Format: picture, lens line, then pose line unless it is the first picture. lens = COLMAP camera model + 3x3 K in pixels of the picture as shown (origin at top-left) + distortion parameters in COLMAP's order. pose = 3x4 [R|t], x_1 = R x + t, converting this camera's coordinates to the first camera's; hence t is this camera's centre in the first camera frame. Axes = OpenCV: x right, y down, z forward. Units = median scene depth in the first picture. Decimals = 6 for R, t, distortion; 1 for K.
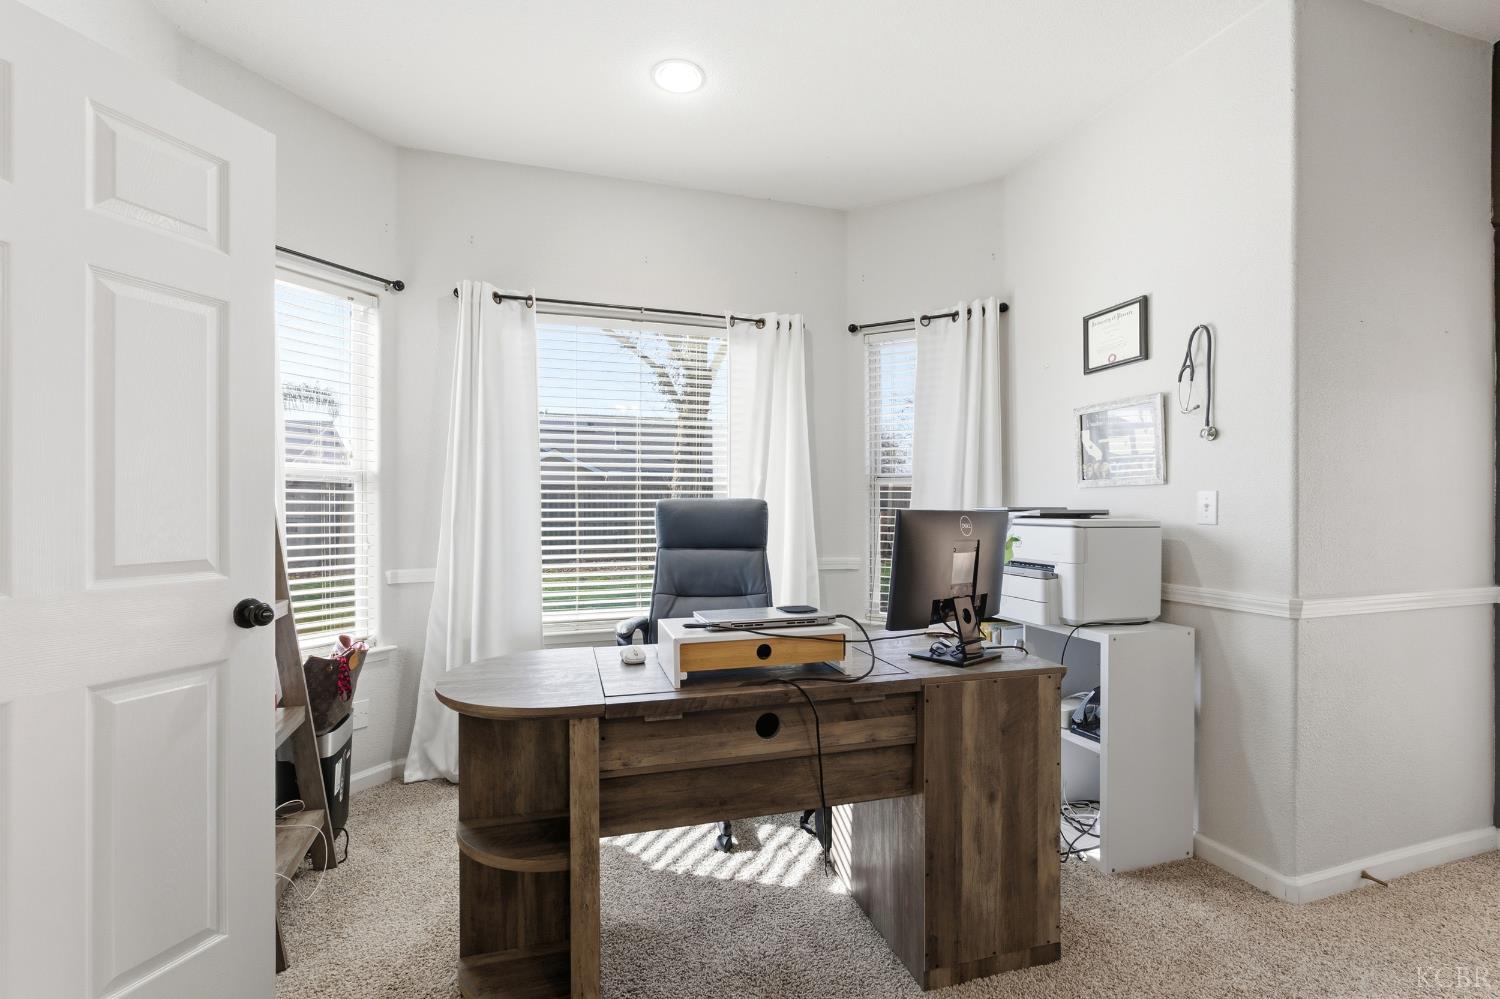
lens RADIAL K [[666.4, 0, 748.3], [0, 666.4, 502.3], [0, 0, 1]] dist [-0.007283, 0.001741]
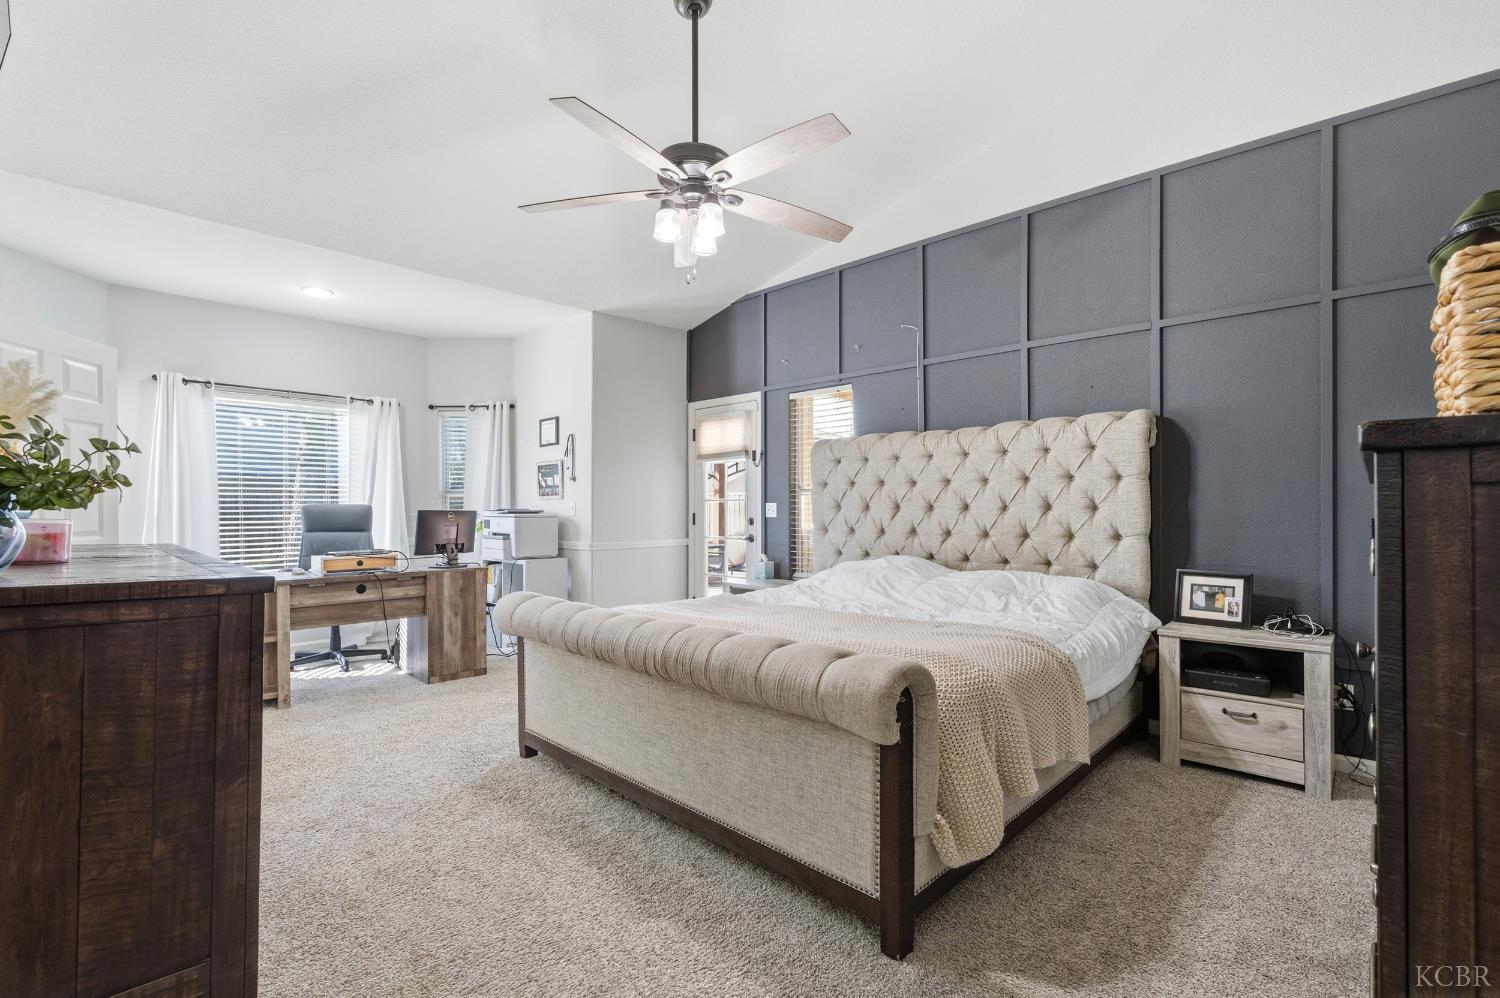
lens RADIAL K [[666.4, 0, 743.5], [0, 666.4, 509.8], [0, 0, 1]] dist [-0.007283, 0.001741]
pose [[0.881327, -0.002153, 0.472503, 0.083774], [-0.002019, 0.999963, 0.008323, -0.010438], [-0.472503, -0.008289, 0.881290, -1.456015]]
